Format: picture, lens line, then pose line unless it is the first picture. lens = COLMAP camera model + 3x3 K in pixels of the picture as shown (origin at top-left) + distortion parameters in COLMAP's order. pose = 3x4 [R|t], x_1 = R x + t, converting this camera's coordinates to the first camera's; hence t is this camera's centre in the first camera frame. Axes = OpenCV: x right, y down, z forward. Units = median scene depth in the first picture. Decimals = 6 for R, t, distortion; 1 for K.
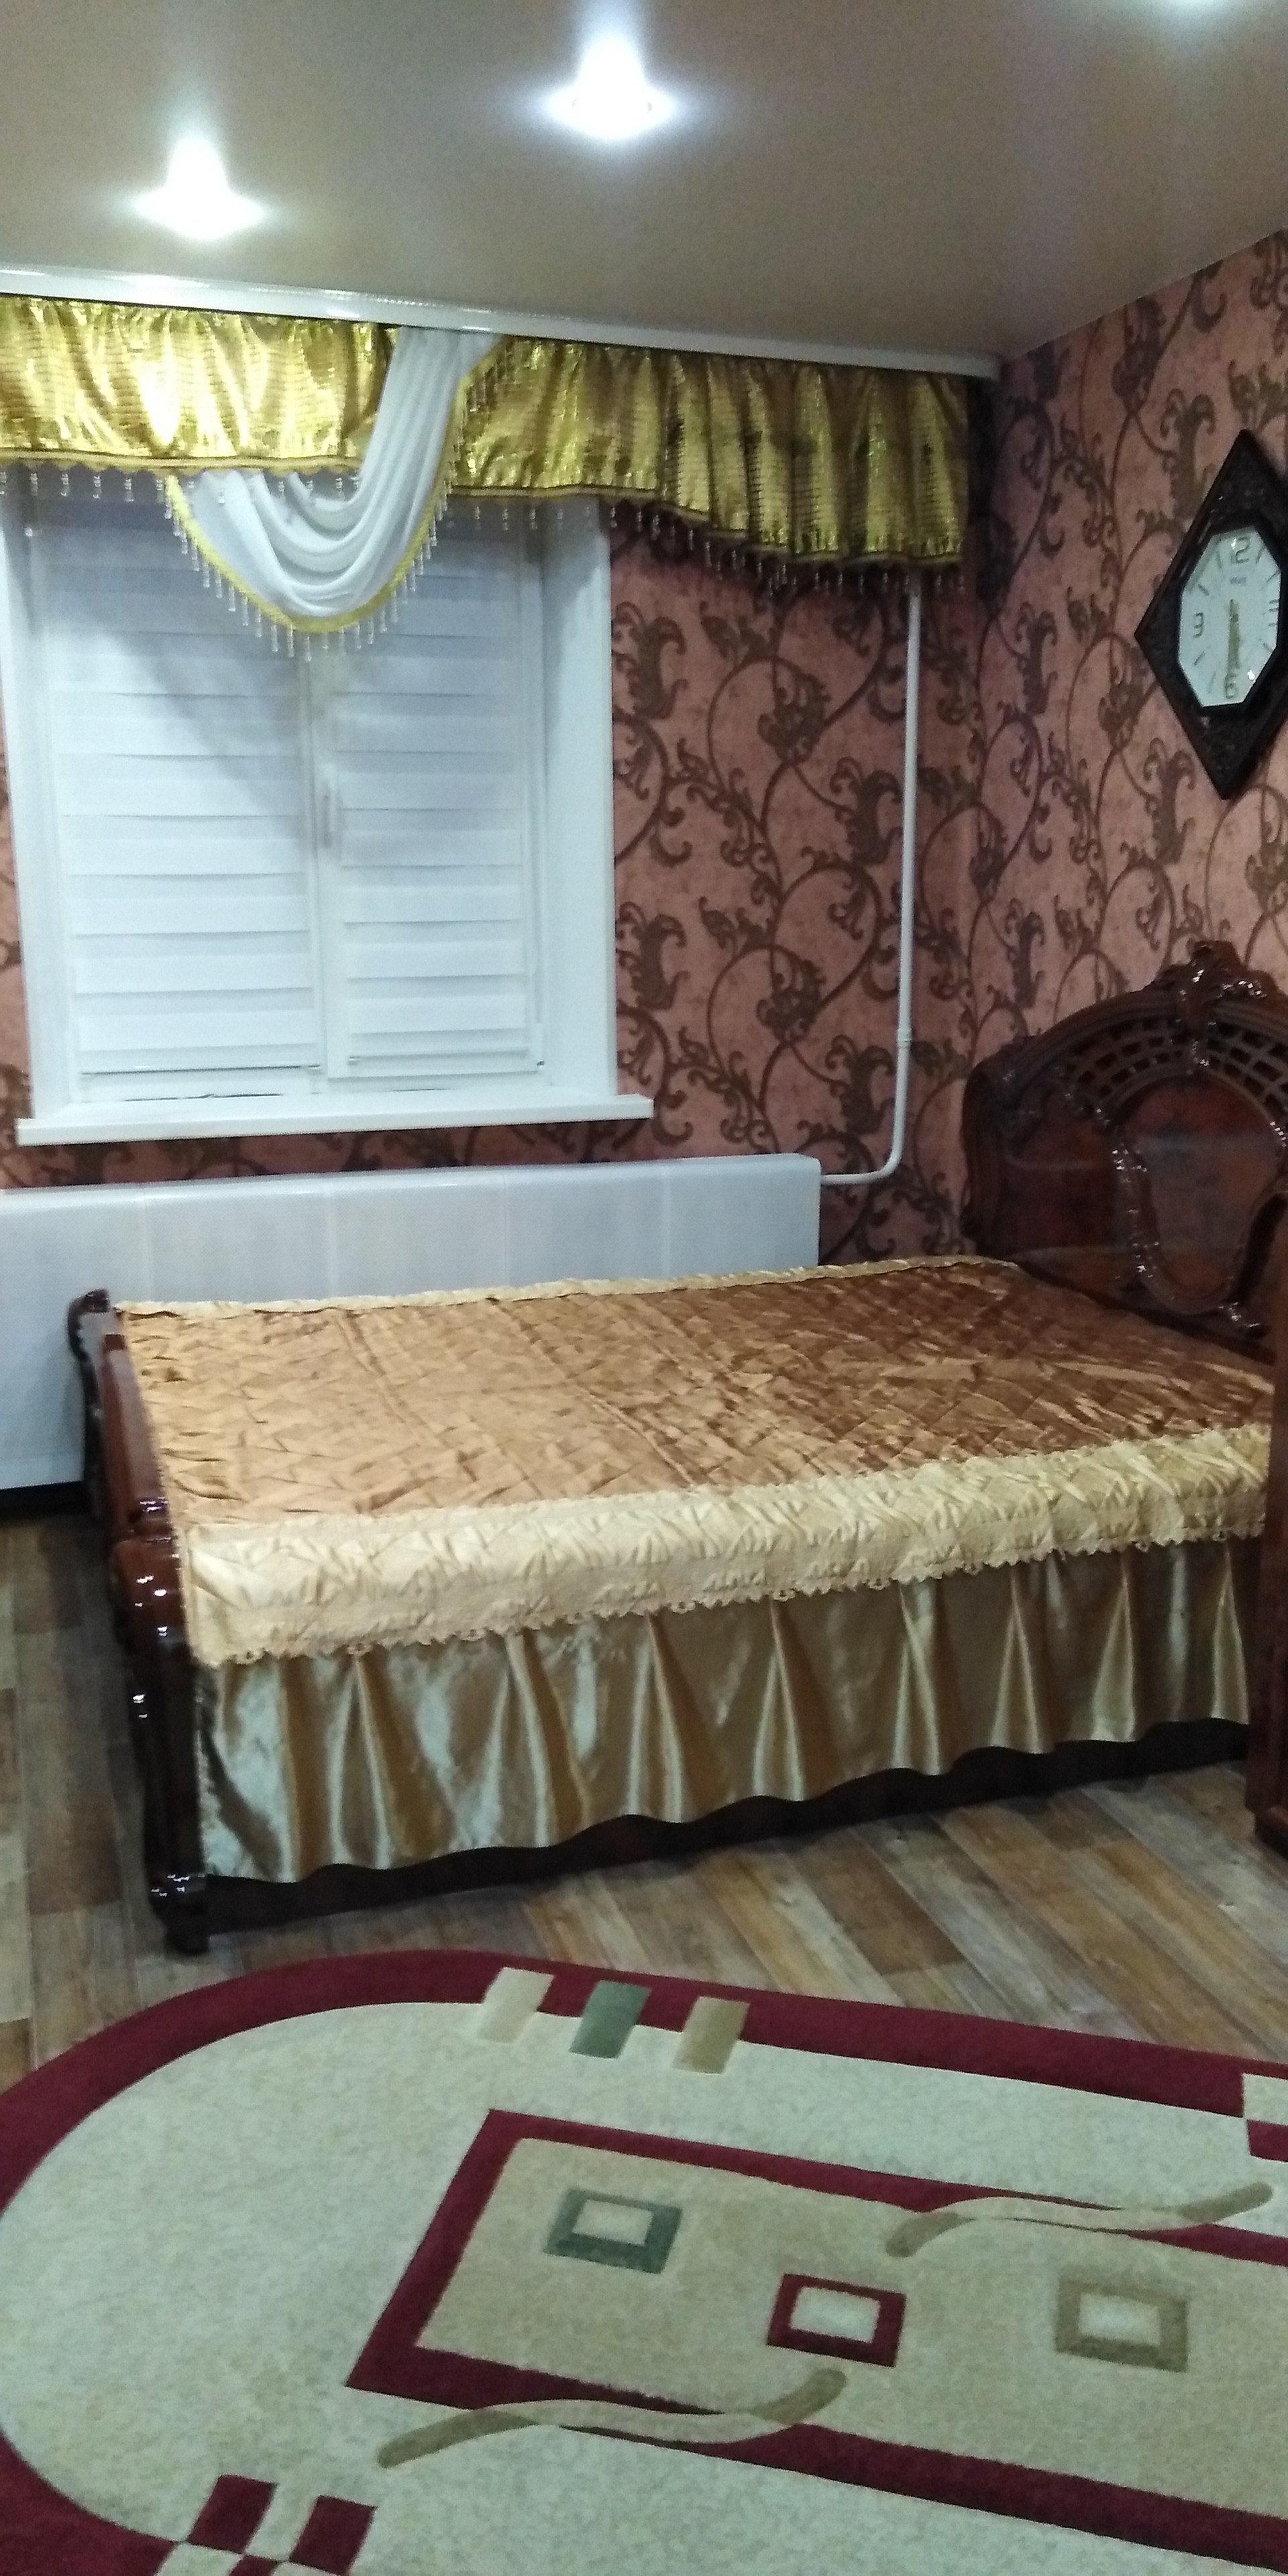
lens RADIAL K [[1917.2, 0, 639.6], [0, 1917.2, 1295.3], [0, 0, 1]] dist [0.035078, -0.037212]
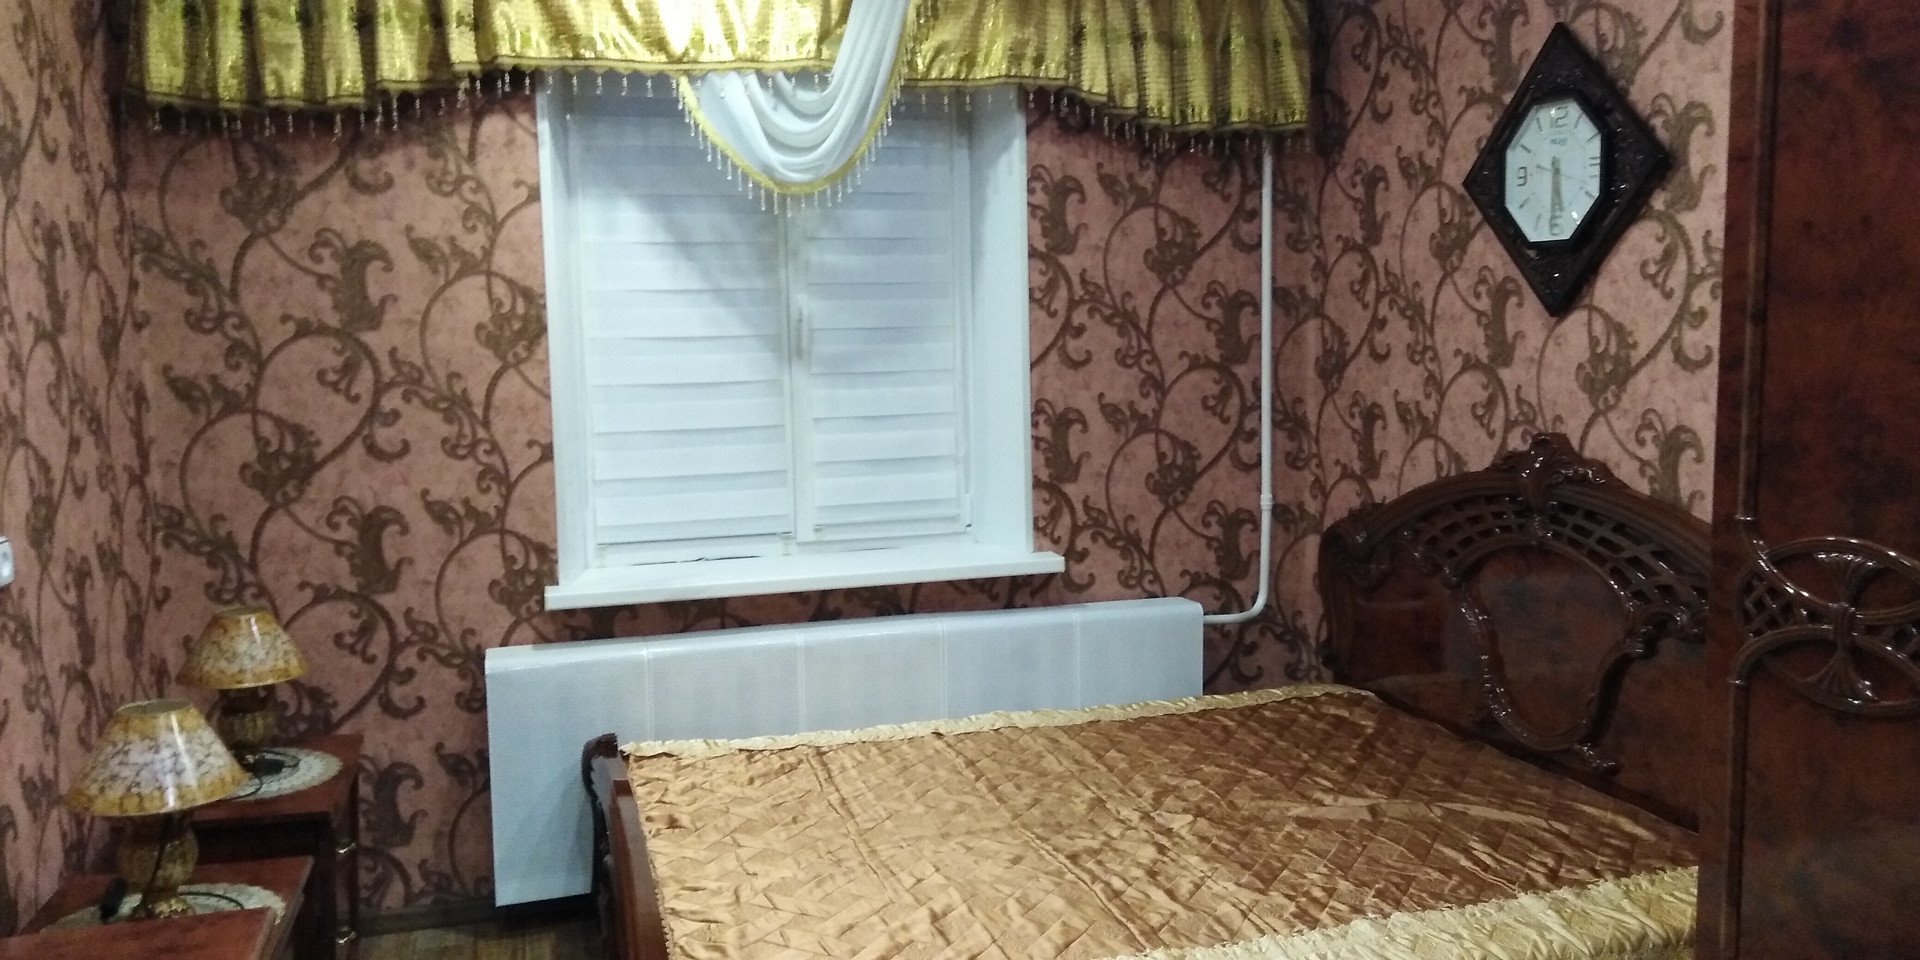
lens RADIAL K [[1429.0, 0, 956.6], [0, 1429.0, 473.5], [0, 0, 1]] dist [0.035078, -0.037212]
pose [[0.999505, -0.011543, -0.029259, -0.038947], [0.007848, 0.992327, -0.123388, -0.050183], [0.030459, 0.123098, 0.991927, 0.108471]]
